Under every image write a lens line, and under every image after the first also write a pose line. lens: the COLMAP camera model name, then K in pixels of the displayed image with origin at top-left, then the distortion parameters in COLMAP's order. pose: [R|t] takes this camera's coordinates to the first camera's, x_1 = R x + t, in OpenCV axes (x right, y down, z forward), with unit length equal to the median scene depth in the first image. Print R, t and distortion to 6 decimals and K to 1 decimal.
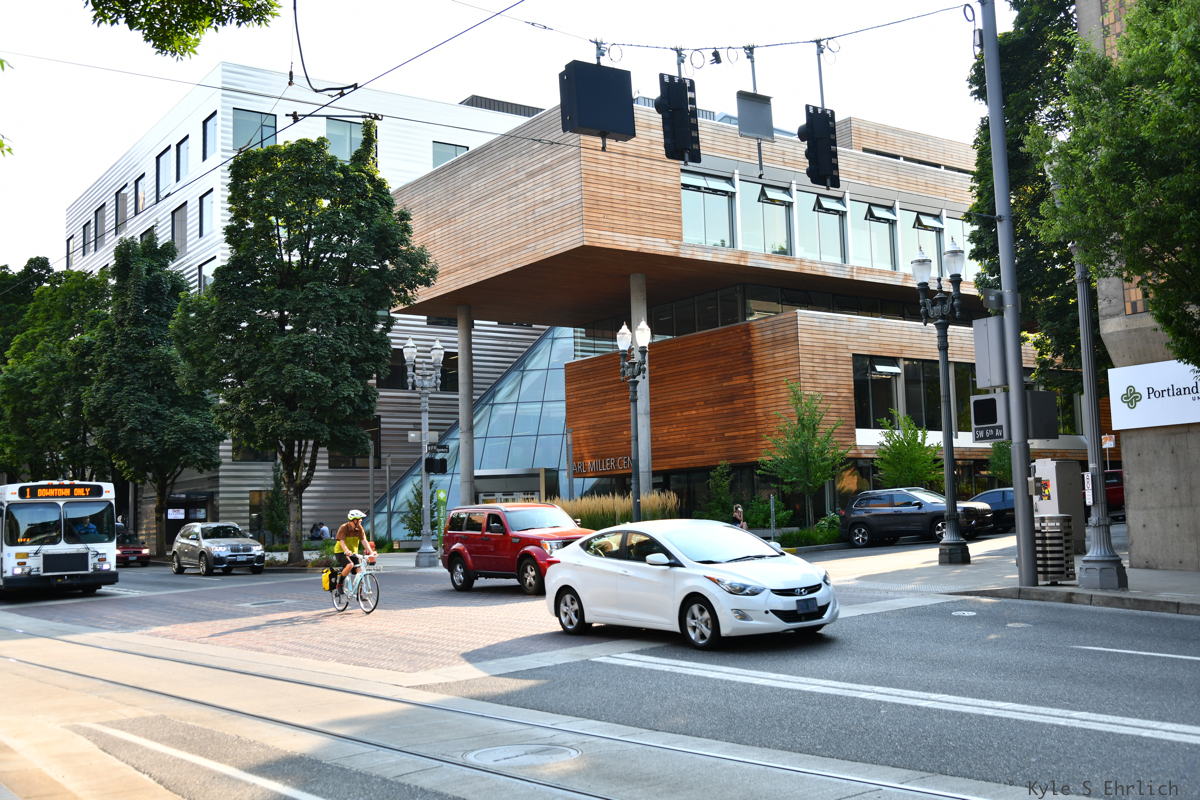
lens RADIAL K [[1282.5, 0, 599.3], [0, 1282.5, 399.6], [0, 0, 1]] dist [-0.030348, 0.029237]
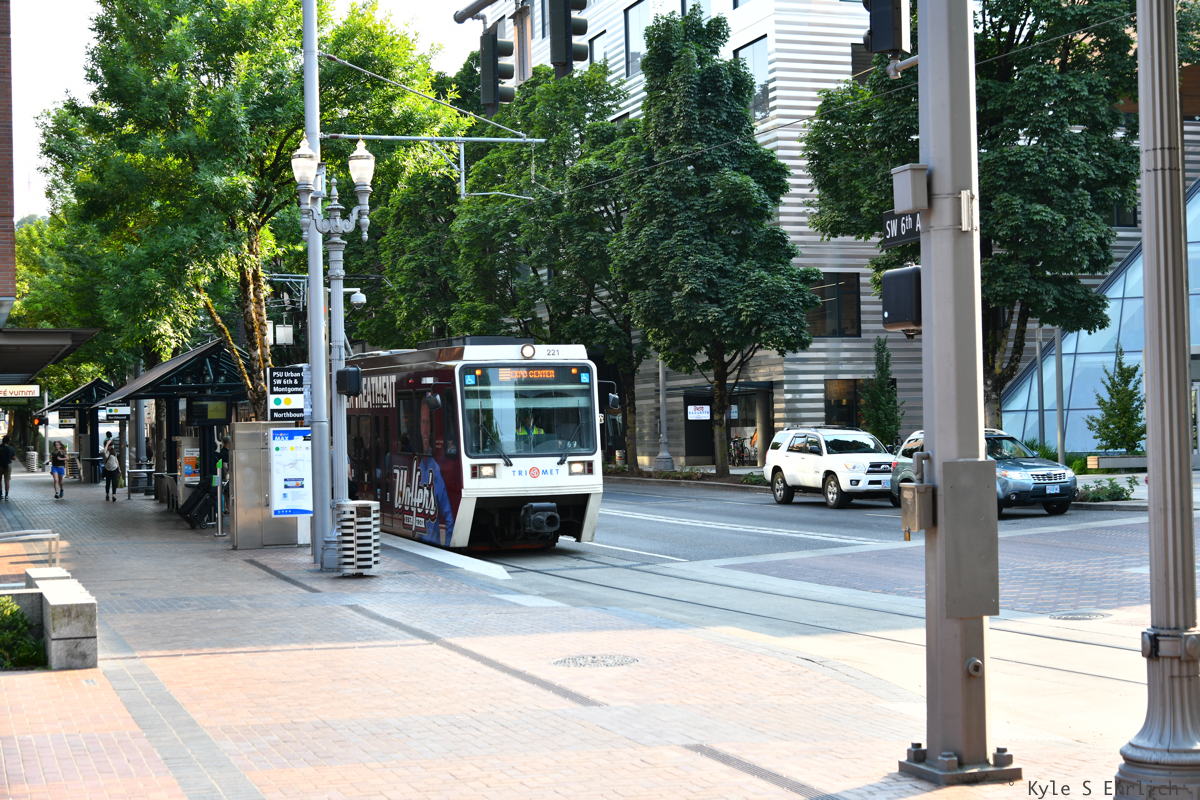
lens RADIAL K [[1864.7, 0, 603.2], [0, 1864.7, 402.6], [0, 0, 1]] dist [-0.032190, 0.076664]
pose [[0.964785, -0.000376, -0.263040, -0.158578], [0.023855, 0.996003, 0.086072, -0.006631], [0.261956, -0.089316, 0.960938, 0.015476]]
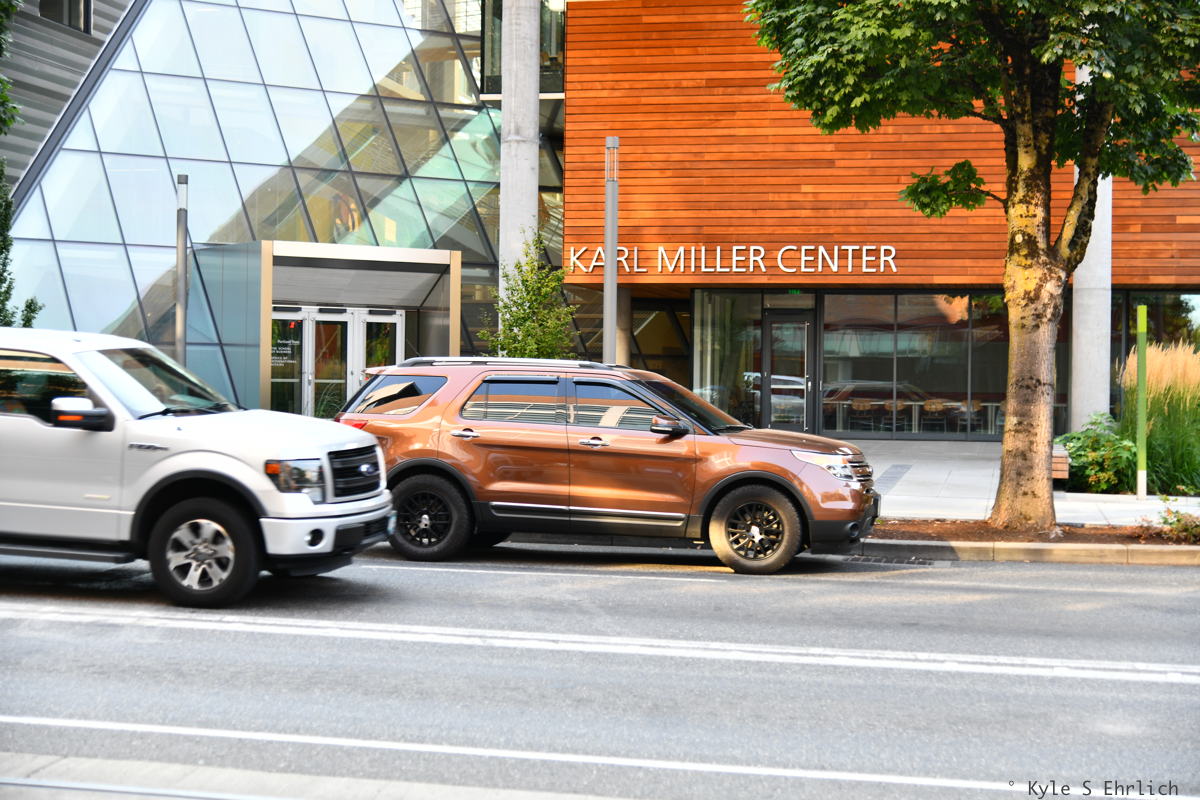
lens RADIAL K [[1917.2, 0, 603.7], [0, 1917.2, 417.0], [0, 0, 1]] dist [-0.019357, 0.069017]
pose [[0.739695, 0.026793, 0.672409, -0.528616], [-0.103028, 0.991936, 0.073812, 0.070817], [-0.665009, -0.123876, 0.736490, 0.657865]]
